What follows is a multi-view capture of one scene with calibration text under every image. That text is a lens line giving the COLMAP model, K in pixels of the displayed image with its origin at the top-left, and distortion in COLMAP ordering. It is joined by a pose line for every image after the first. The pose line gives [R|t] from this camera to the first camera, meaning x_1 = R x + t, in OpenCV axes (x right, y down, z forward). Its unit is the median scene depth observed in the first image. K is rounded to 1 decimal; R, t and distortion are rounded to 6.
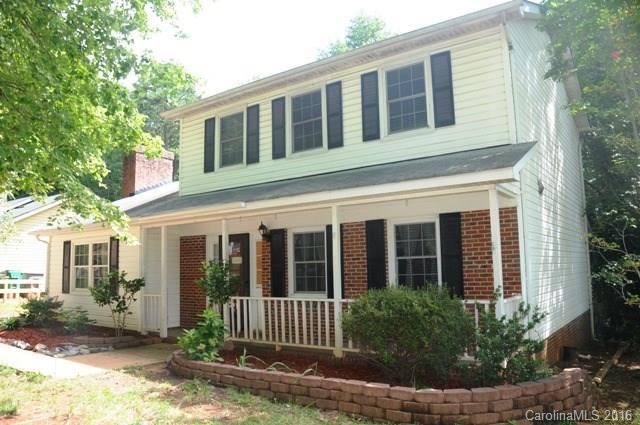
lens RADIAL K [[500.1, 0, 323.7], [0, 500.1, 216.5], [0, 0, 1]] dist [-0.160503, 0.128804]
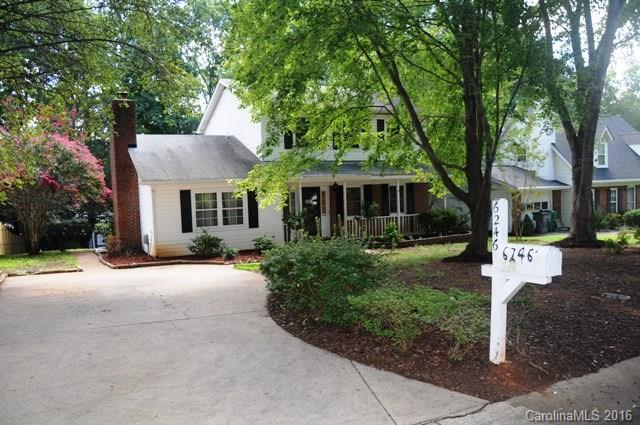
lens RADIAL K [[500.1, 0, 323.7], [0, 500.1, 216.5], [0, 0, 1]] dist [-0.160503, 0.128804]
pose [[0.448023, -0.064078, 0.891723, -2.019730], [-0.079931, 0.990563, 0.111340, -0.074376], [-0.890442, -0.121159, 0.438673, 0.147842]]
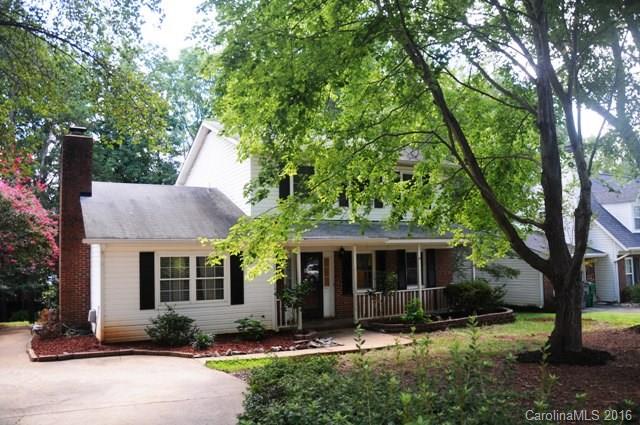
lens RADIAL K [[500.1, 0, 323.7], [0, 500.1, 216.5], [0, 0, 1]] dist [-0.160503, 0.128804]
pose [[0.427288, 0.064616, 0.901804, -1.661105], [-0.094933, 0.995136, -0.026323, -0.038141], [-0.899118, -0.074364, 0.431343, 0.382185]]
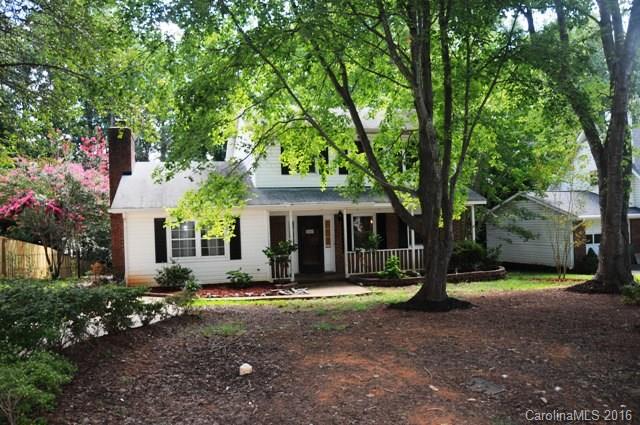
lens RADIAL K [[500.1, 0, 323.7], [0, 500.1, 216.5], [0, 0, 1]] dist [-0.160503, 0.128804]
pose [[0.632436, -0.011285, 0.774530, -1.623547], [-0.067423, 0.995297, 0.069555, -0.092113], [-0.771672, -0.096211, 0.628701, -0.106164]]
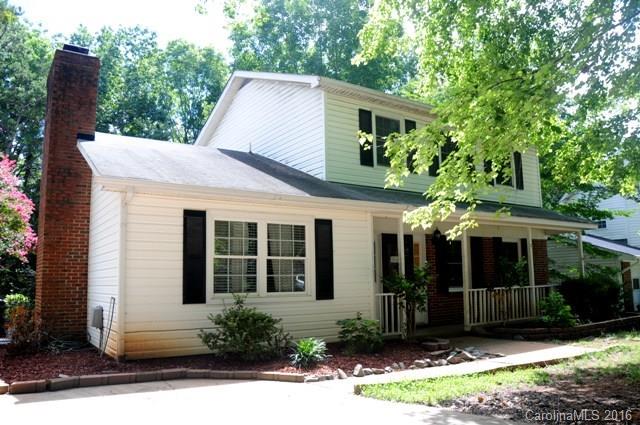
lens RADIAL K [[500.1, 0, 323.7], [0, 500.1, 216.5], [0, 0, 1]] dist [-0.160503, 0.128804]
pose [[0.362238, 0.120684, 0.924240, -1.359299], [-0.100082, 0.990886, -0.090161, 0.123473], [-0.926697, -0.059840, 0.371015, 0.850950]]
